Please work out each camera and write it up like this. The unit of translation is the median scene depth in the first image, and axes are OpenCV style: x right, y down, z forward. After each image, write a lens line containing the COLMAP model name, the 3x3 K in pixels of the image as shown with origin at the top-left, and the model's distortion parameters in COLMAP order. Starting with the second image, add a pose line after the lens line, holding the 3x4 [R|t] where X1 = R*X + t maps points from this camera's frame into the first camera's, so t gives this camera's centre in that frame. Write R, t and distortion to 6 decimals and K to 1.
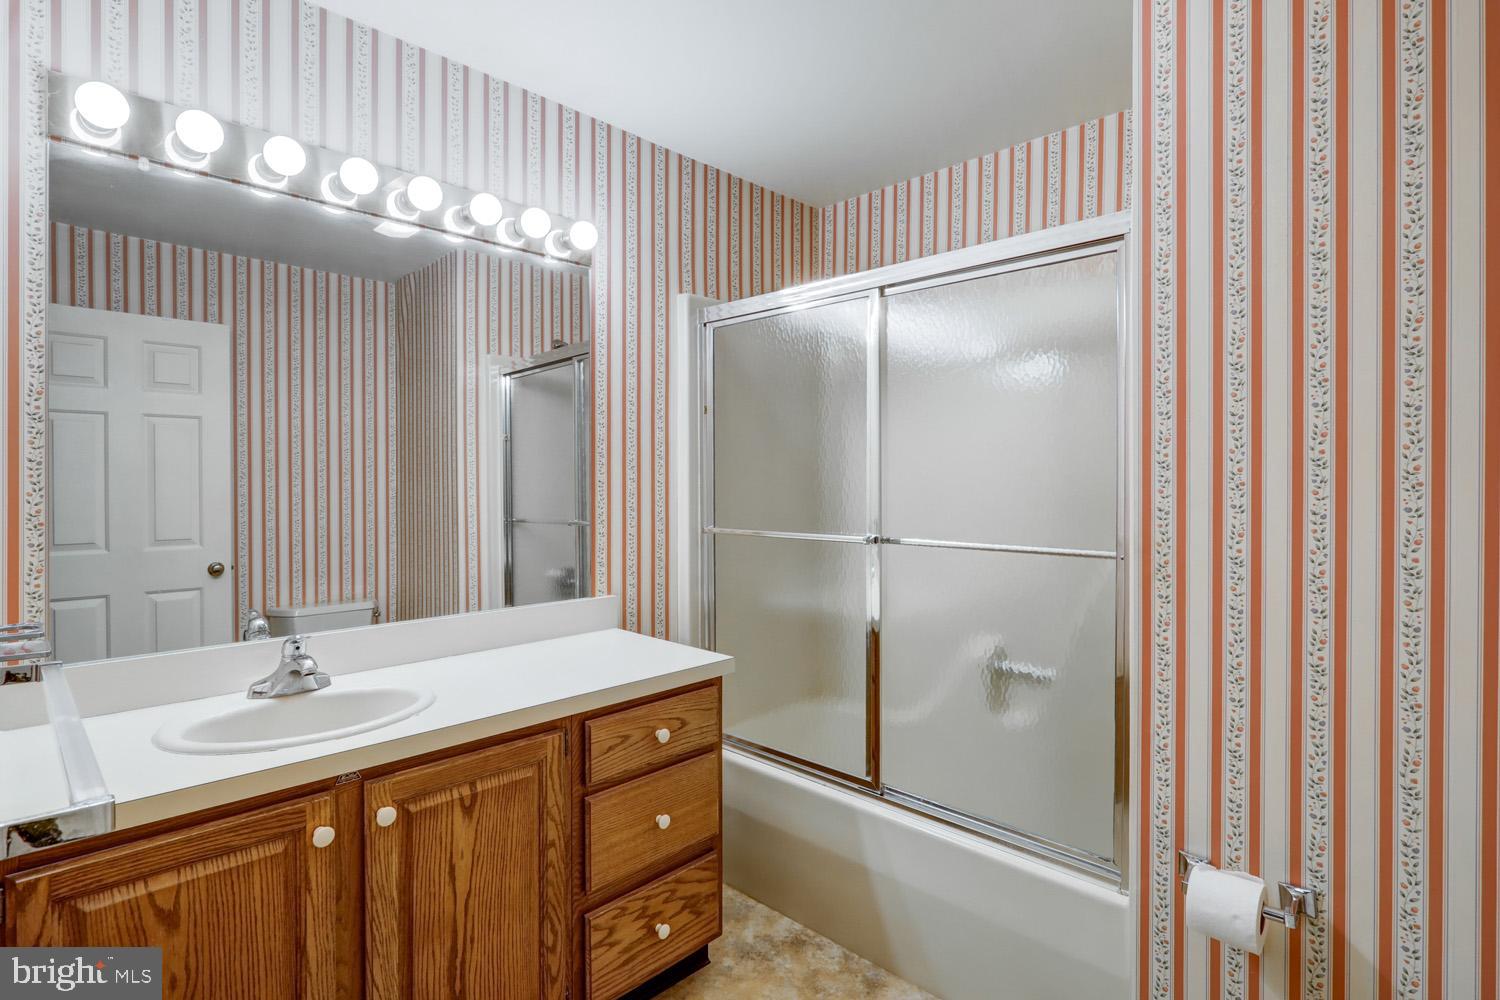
lens RADIAL K [[735.8, 0, 755.4], [0, 735.8, 493.1], [0, 0, 1]] dist [-0.003306, 0.002327]
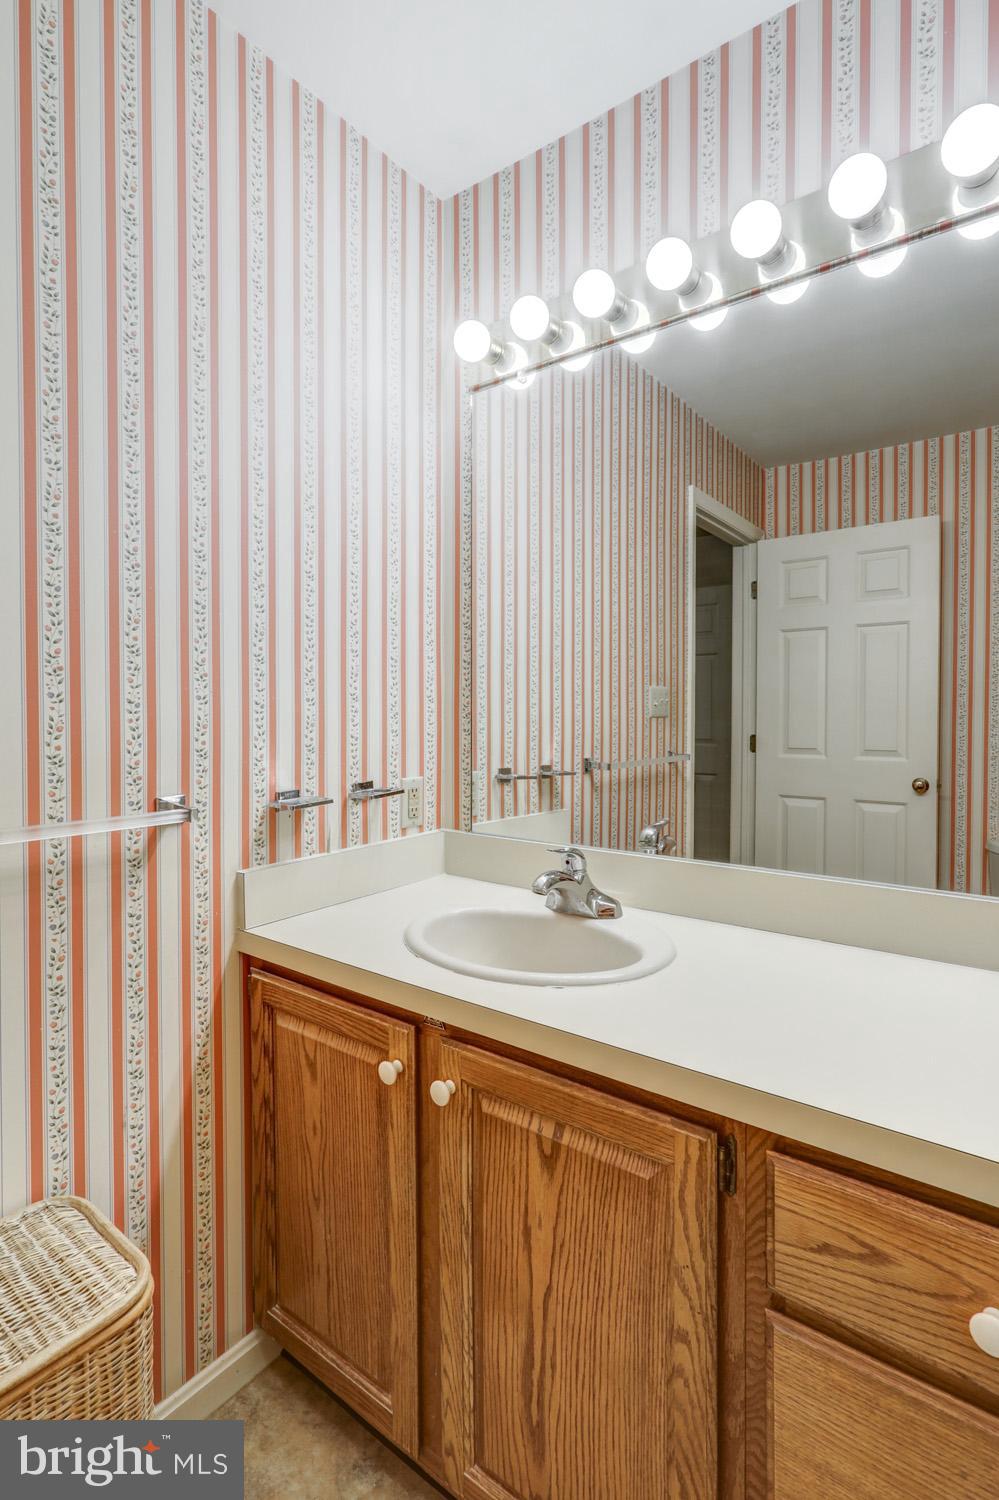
lens RADIAL K [[735.8, 0, 535.5], [0, 735.8, 723.7], [0, 0, 1]] dist [-0.003306, 0.002327]
pose [[0.136346, 0.019828, -0.990463, 0.238499], [-0.012165, 0.999758, 0.018340, 0.033477], [0.990587, 0.009548, 0.136554, 0.885037]]
